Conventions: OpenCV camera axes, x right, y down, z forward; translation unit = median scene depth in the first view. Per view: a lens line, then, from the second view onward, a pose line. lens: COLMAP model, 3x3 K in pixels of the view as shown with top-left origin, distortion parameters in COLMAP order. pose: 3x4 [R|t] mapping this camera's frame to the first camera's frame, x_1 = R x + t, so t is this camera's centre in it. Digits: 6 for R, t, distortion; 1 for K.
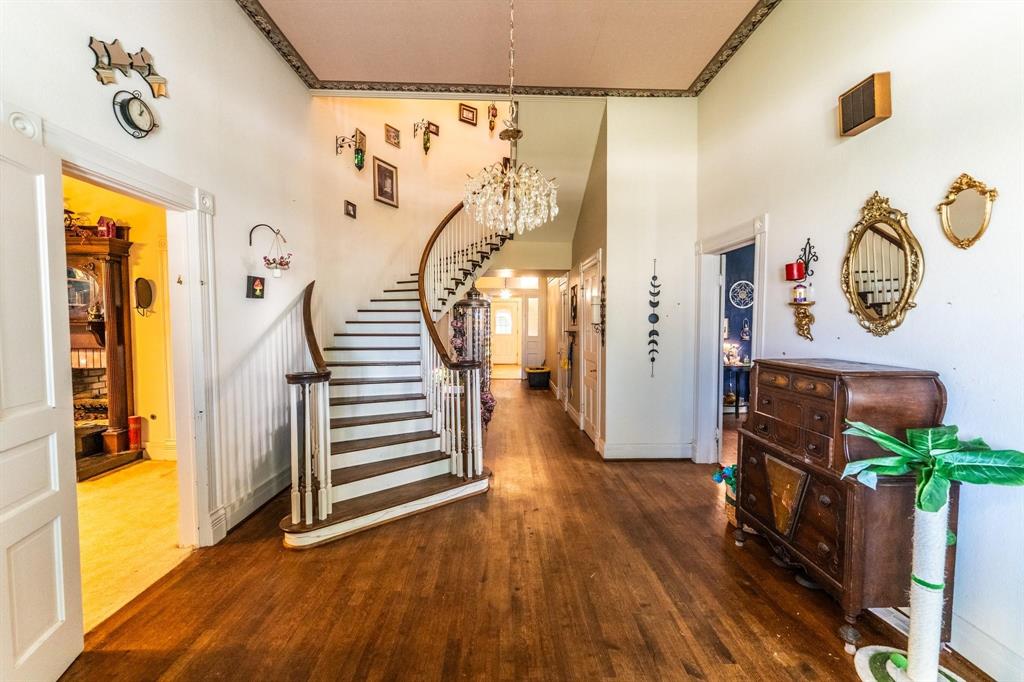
lens RADIAL K [[409.5, 0, 512.0], [0, 409.5, 341.0], [0, 0, 1]] dist [0.002173, 0.000100]
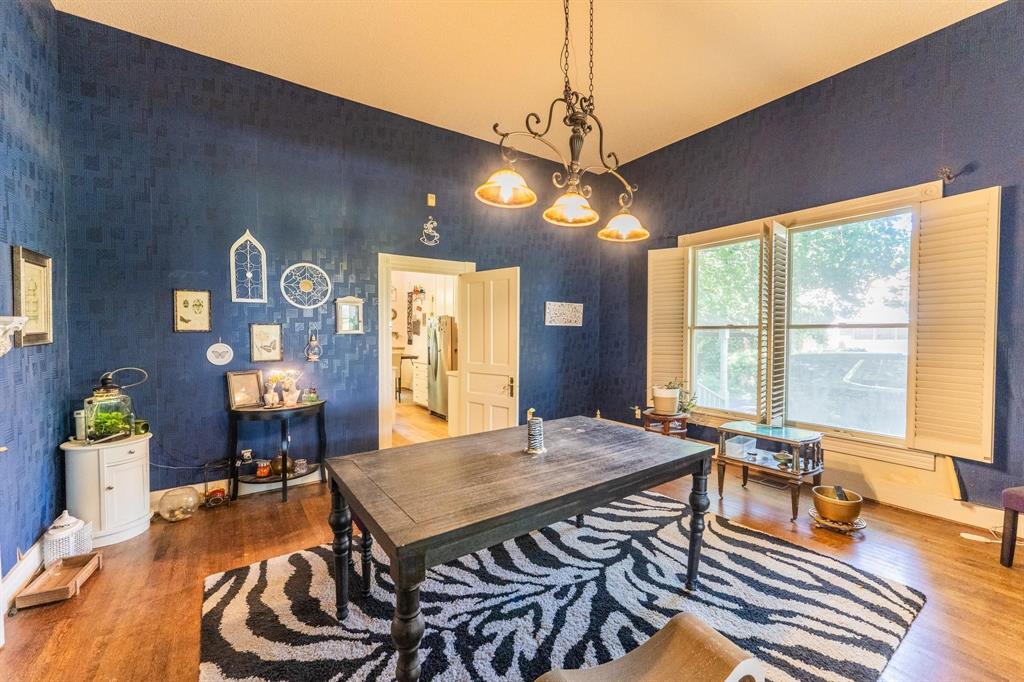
lens RADIAL K [[415.8, 0, 512.2], [0, 415.8, 343.8], [0, 0, 1]] dist [0.001192, -0.000186]
pose [[0.844535, -0.013370, 0.535334, 1.056734], [0.022294, 0.999699, -0.010202, -0.034305], [-0.535037, 0.020550, 0.844579, 0.706910]]
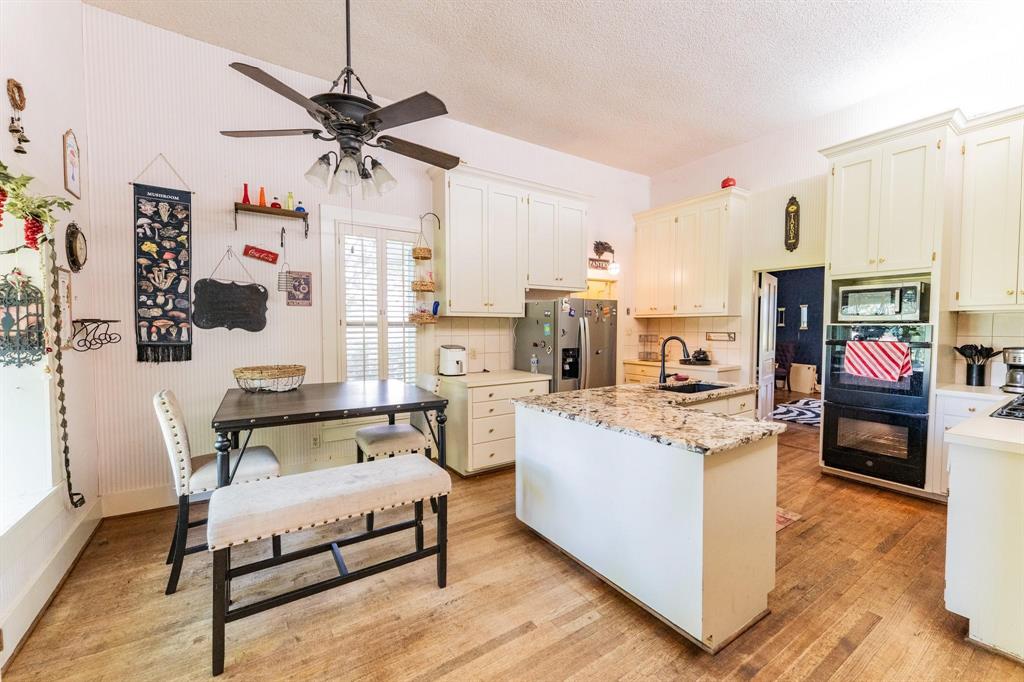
lens RADIAL K [[411.3, 0, 511.6], [0, 411.3, 342.2], [0, 0, 1]] dist [0.000919, -0.000506]
pose [[-0.525192, -0.033316, 0.850331, 0.820764], [0.033864, 0.997624, 0.060003, -0.166780], [-0.850309, 0.060309, -0.522816, 4.004778]]
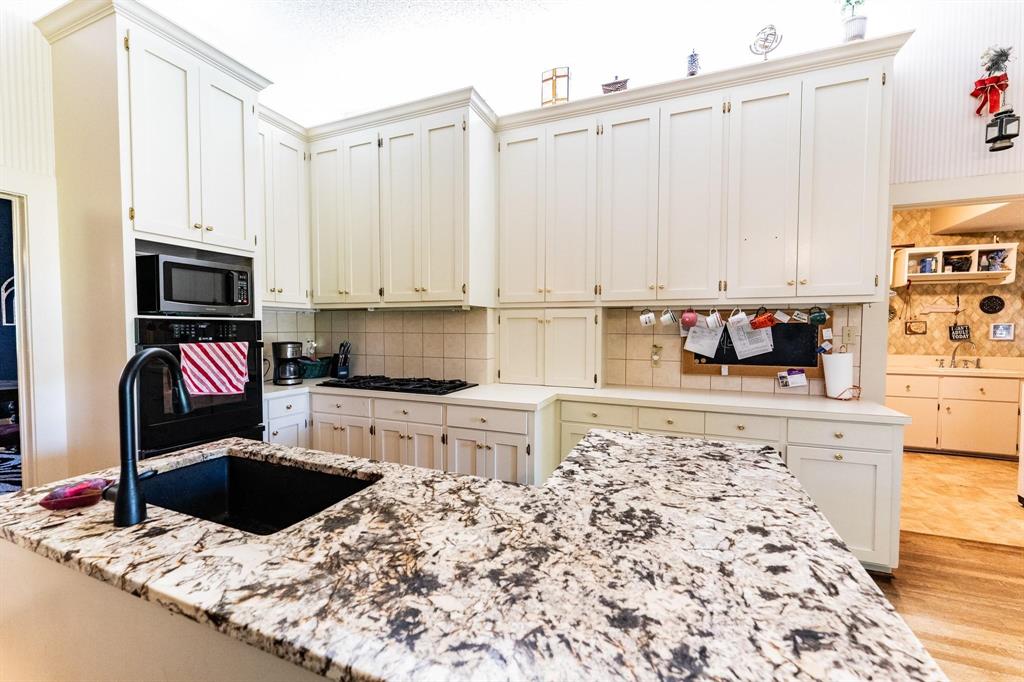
lens RADIAL K [[415.8, 0, 512.2], [0, 415.8, 343.8], [0, 0, 1]] dist [0.001192, -0.000186]
pose [[-0.412458, 0.032979, -0.910380, 1.825577], [-0.042186, 0.997581, 0.055251, -0.131118], [0.909999, 0.061194, -0.410069, 3.378731]]
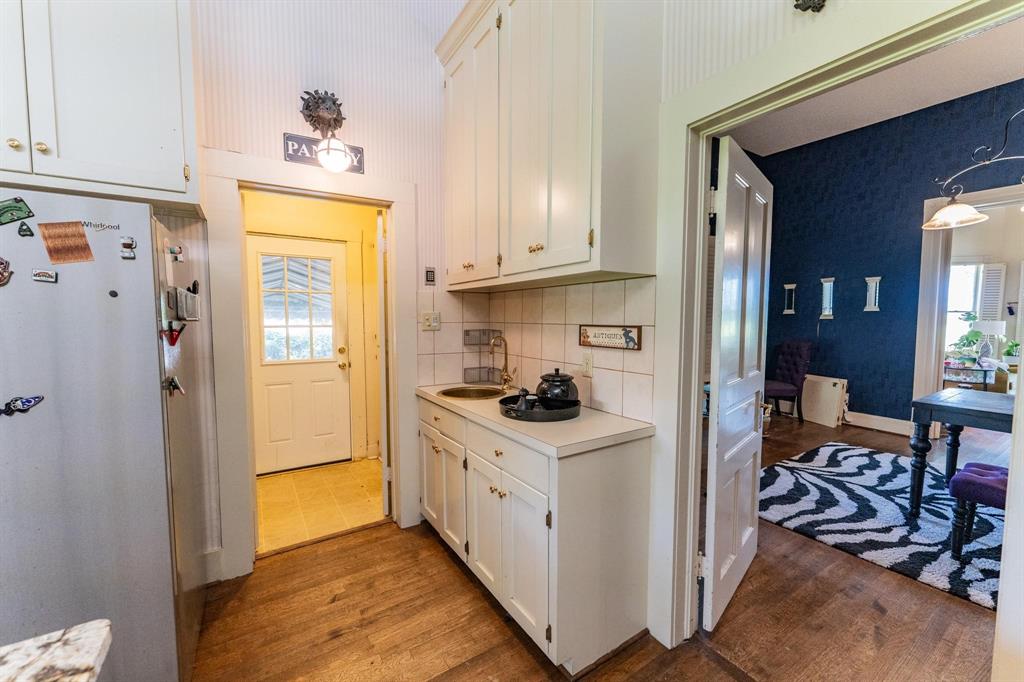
lens RADIAL K [[411.3, 0, 511.6], [0, 411.3, 342.2], [0, 0, 1]] dist [0.000919, -0.000506]
pose [[-0.508664, -0.054094, 0.859264, 1.412425], [0.034319, 0.995957, 0.083015, -0.100253], [-0.860281, 0.071716, -0.504751, 2.702976]]
